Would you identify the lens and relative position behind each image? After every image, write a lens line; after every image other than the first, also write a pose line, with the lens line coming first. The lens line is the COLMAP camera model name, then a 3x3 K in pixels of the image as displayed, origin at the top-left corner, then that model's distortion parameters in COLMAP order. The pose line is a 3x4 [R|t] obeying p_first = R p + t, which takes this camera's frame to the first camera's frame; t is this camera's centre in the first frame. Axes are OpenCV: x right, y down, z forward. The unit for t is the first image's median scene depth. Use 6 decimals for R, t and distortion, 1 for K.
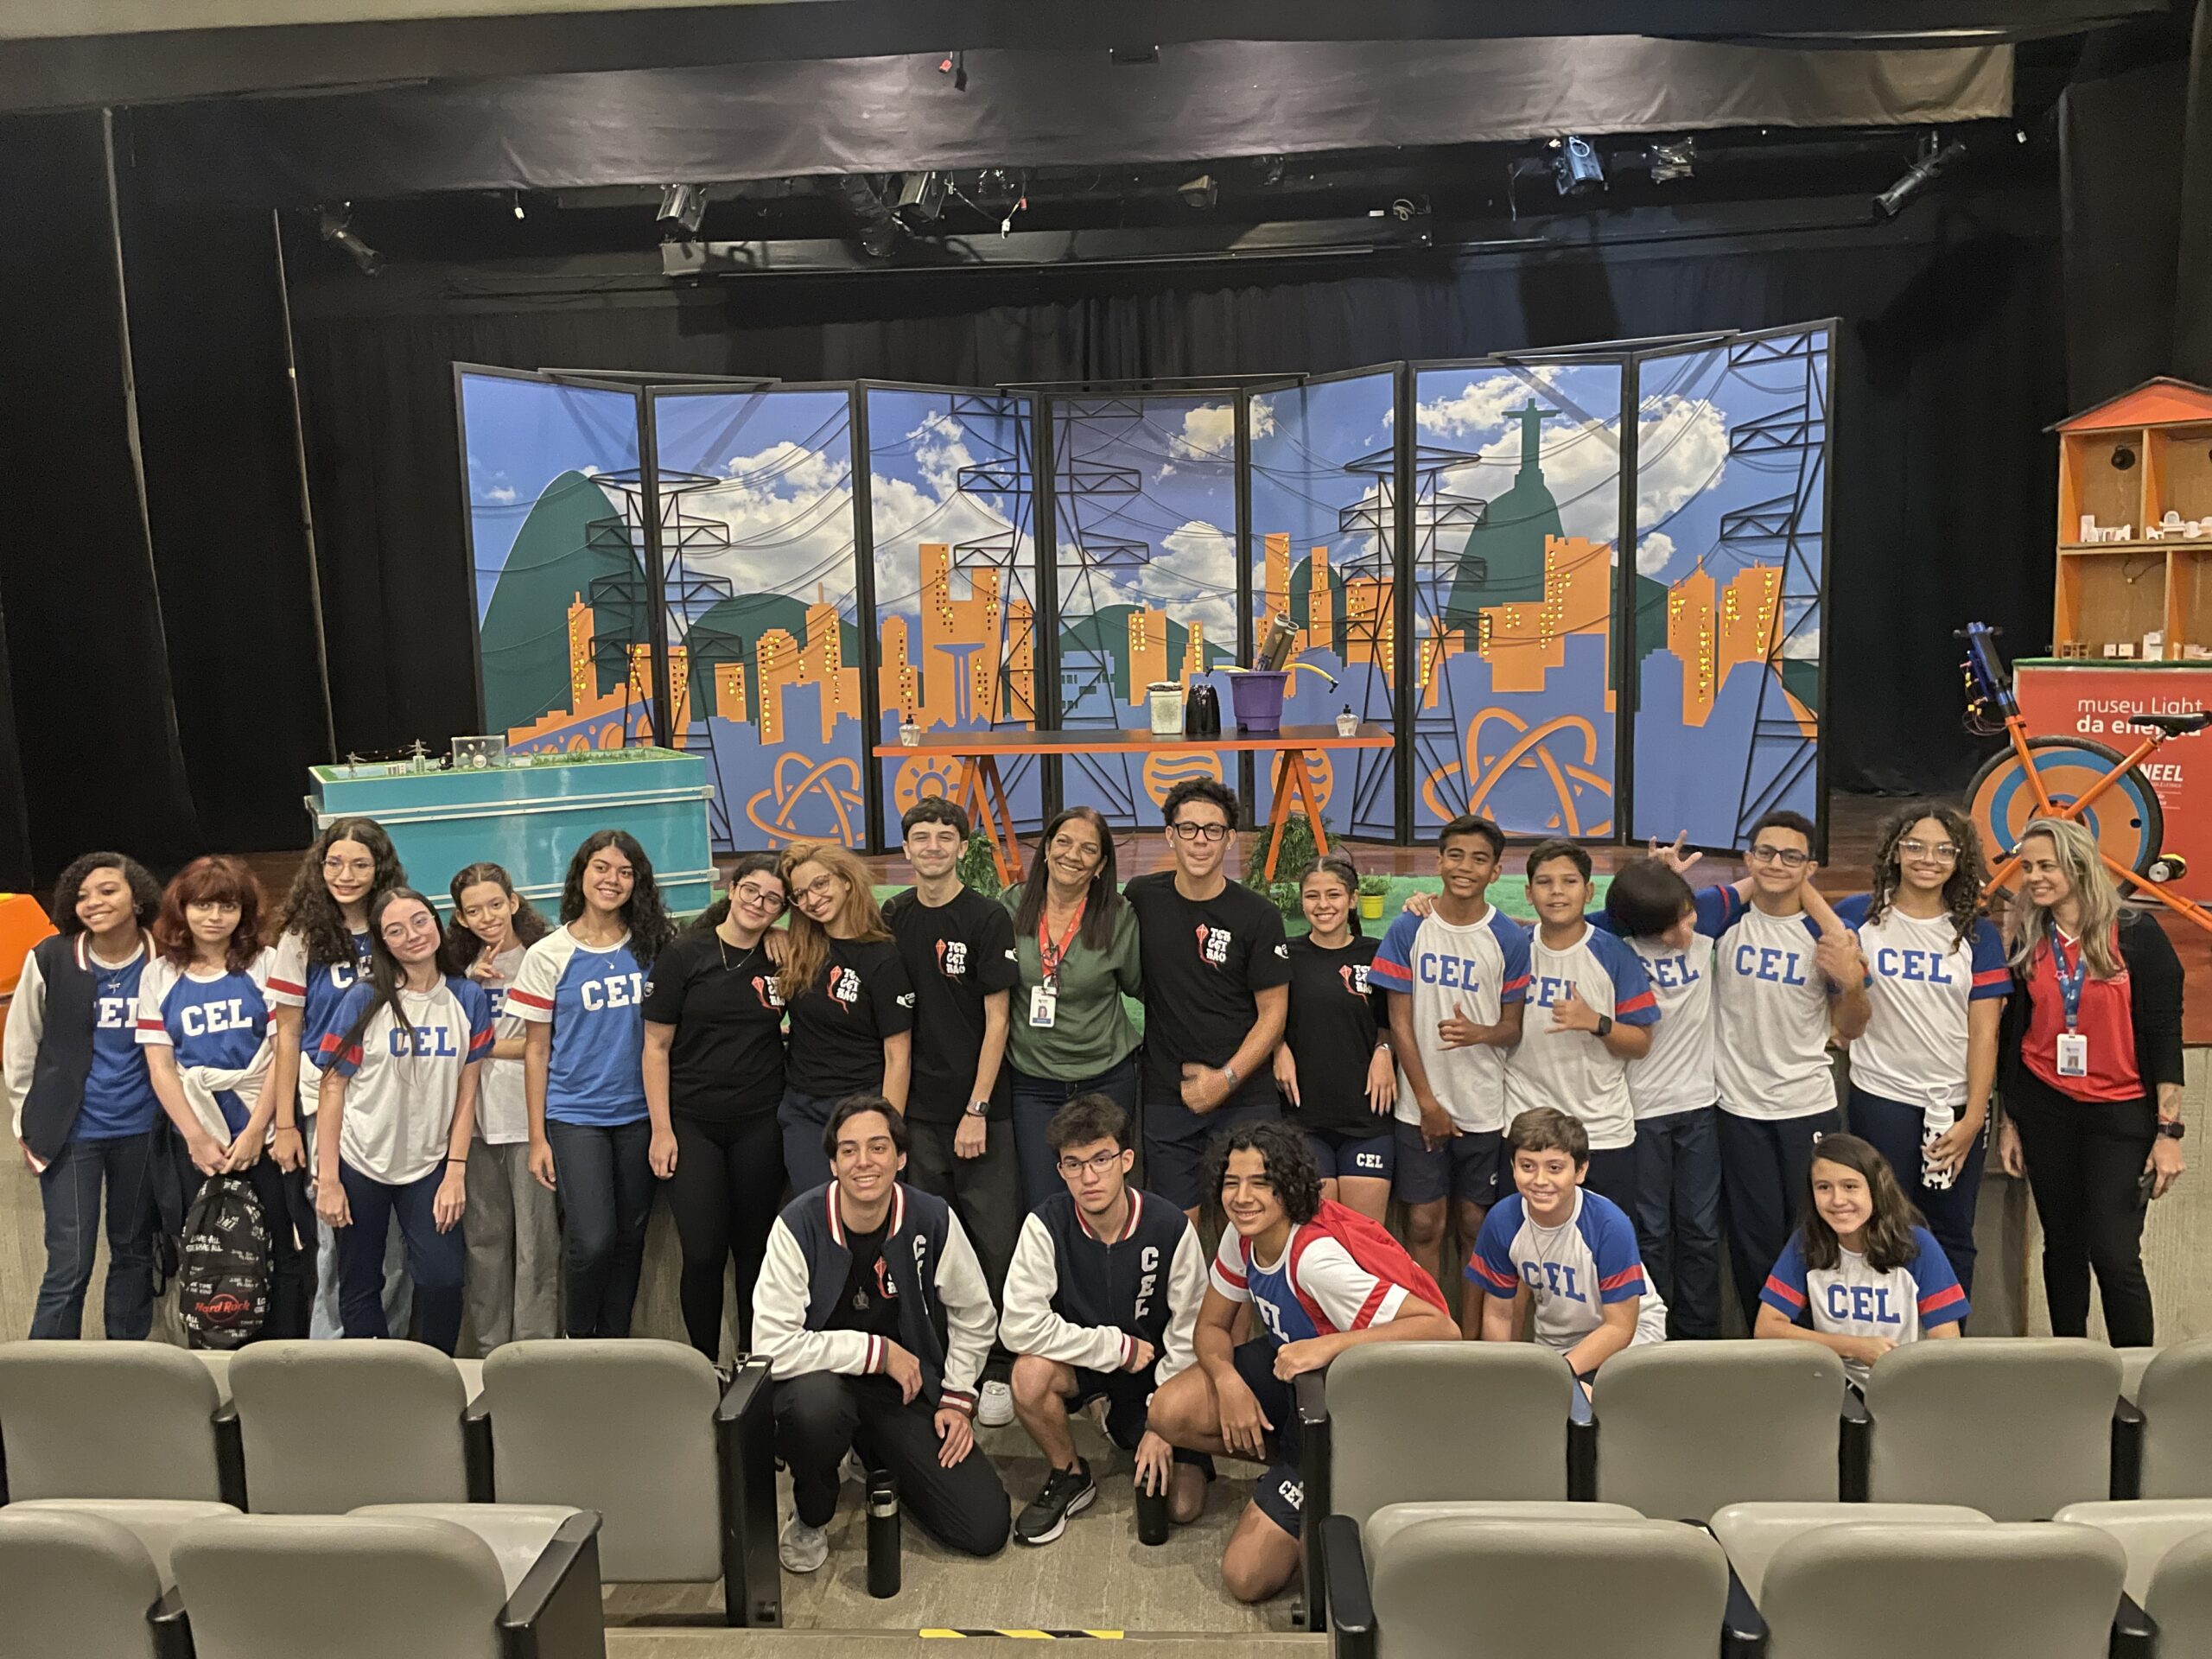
lens RADIAL K [[1669.0, 0, 1099.4], [0, 1669.0, 822.2], [0, 0, 1]] dist [0.099876, -0.001620]
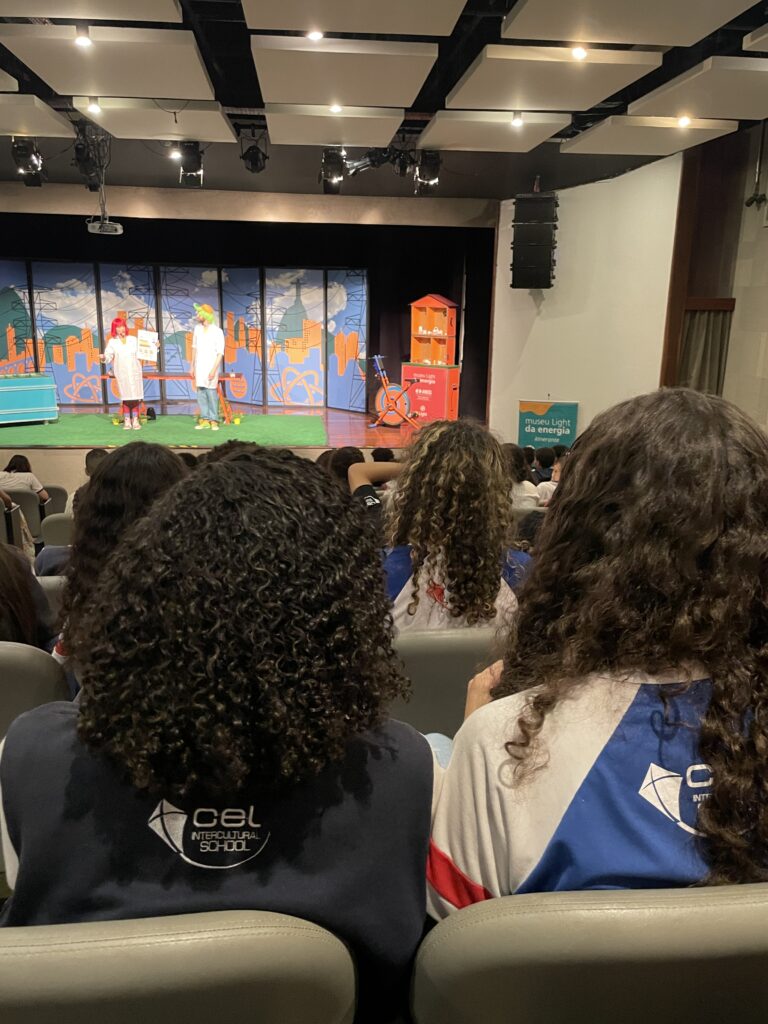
lens RADIAL K [[815.8, 0, 388.9], [0, 815.8, 506.4], [0, 0, 1]] dist [0.034706, -0.021638]
pose [[0.983593, 0.001369, 0.180399, 0.130766], [-0.025021, 0.991342, 0.128897, -0.005786], [-0.178661, -0.131296, 0.975111, -0.736591]]
